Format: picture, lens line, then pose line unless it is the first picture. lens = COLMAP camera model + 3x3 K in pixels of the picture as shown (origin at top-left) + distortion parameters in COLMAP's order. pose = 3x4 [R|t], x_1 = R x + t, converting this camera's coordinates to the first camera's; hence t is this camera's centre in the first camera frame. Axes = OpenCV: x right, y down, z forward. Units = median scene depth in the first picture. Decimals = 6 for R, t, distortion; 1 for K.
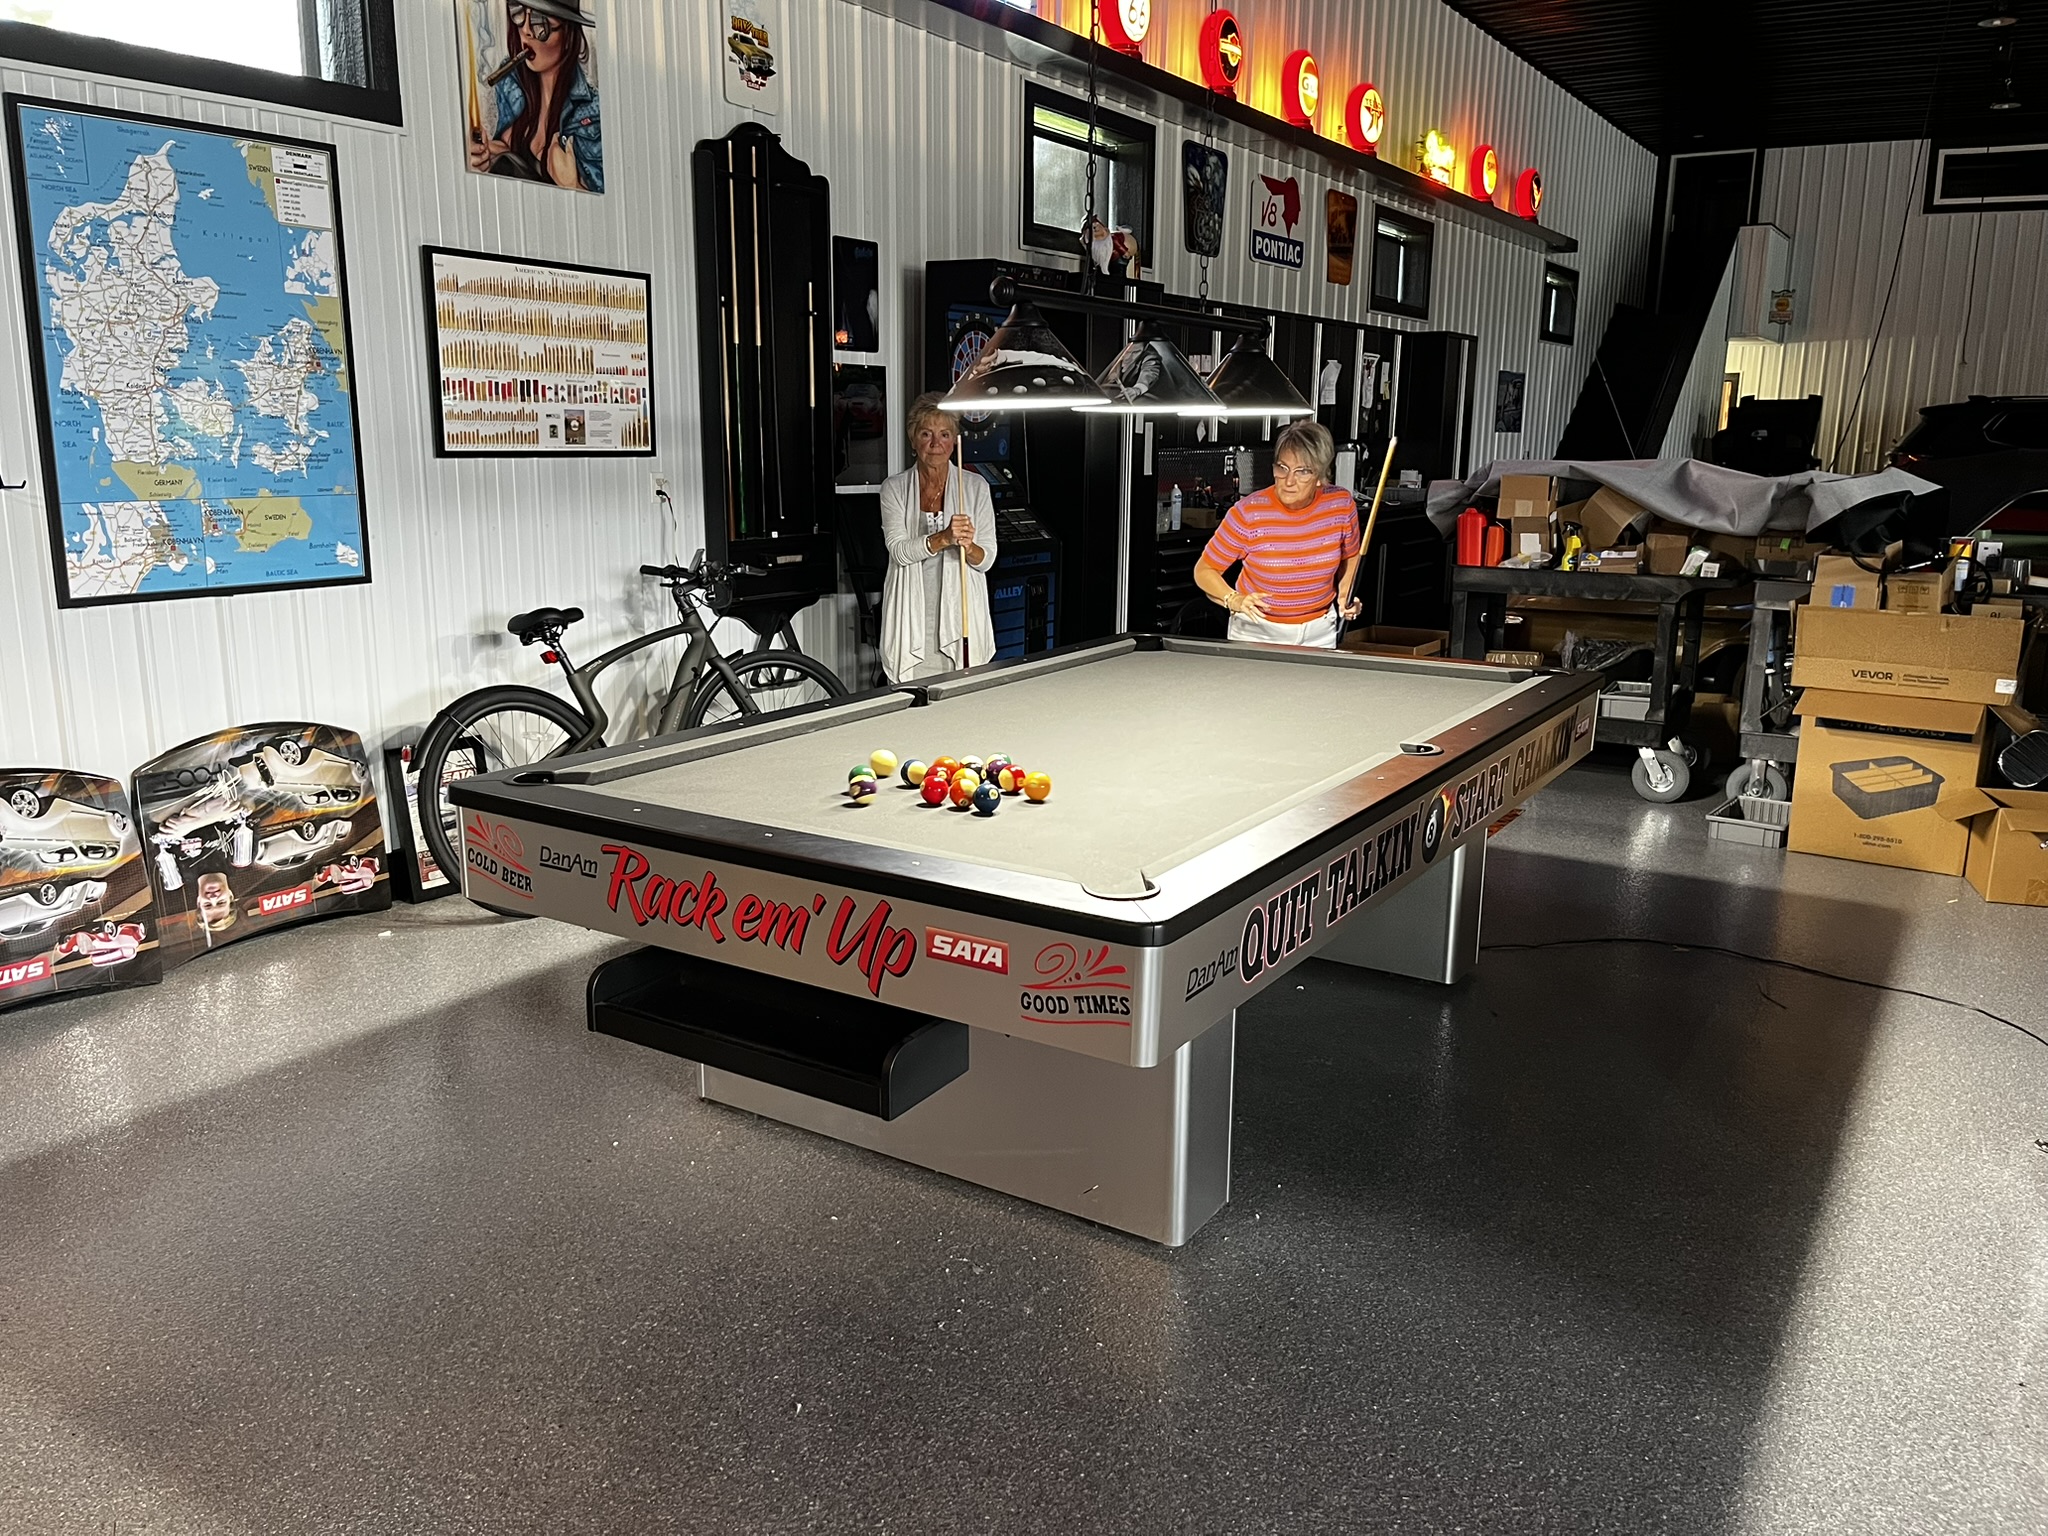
lens RADIAL K [[1560.4, 0, 1024.0], [0, 1560.4, 768.0], [0, 0, 1]] dist [0.000162, 0.000576]
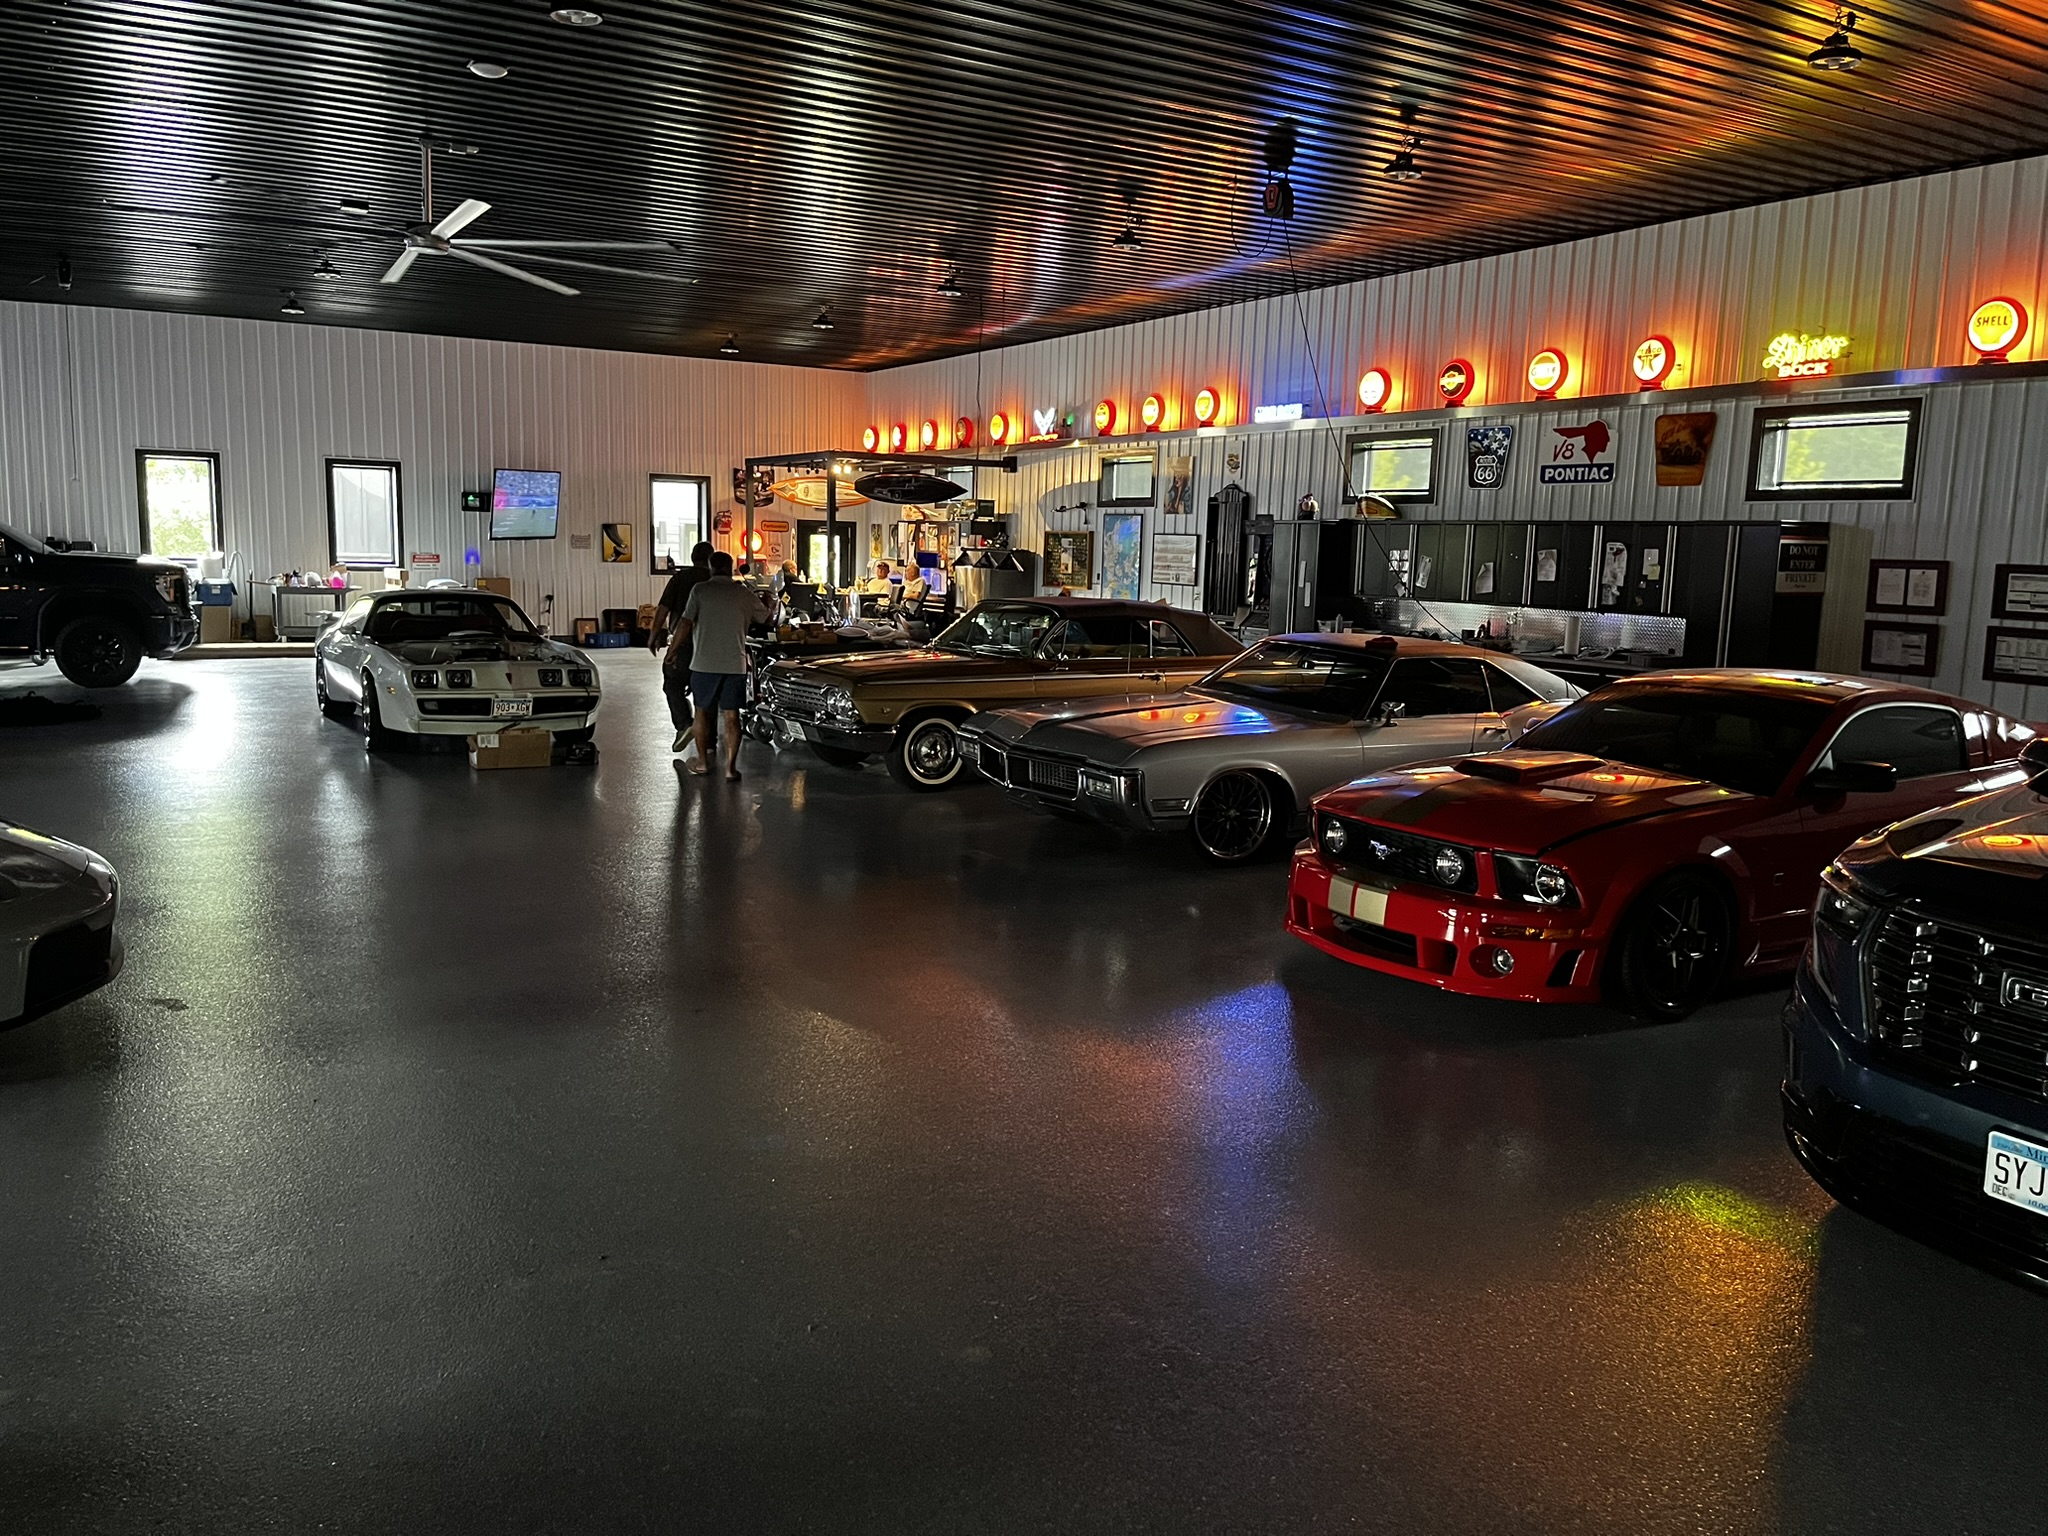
lens RADIAL K [[1560.4, 0, 1024.0], [0, 1560.4, 768.0], [0, 0, 1]] dist [0.000162, 0.000576]
pose [[-0.454364, 0.107712, -0.884280, 1.587439], [-0.220371, 0.948218, 0.228732, -0.276921], [0.863128, 0.298797, -0.407100, 1.160341]]
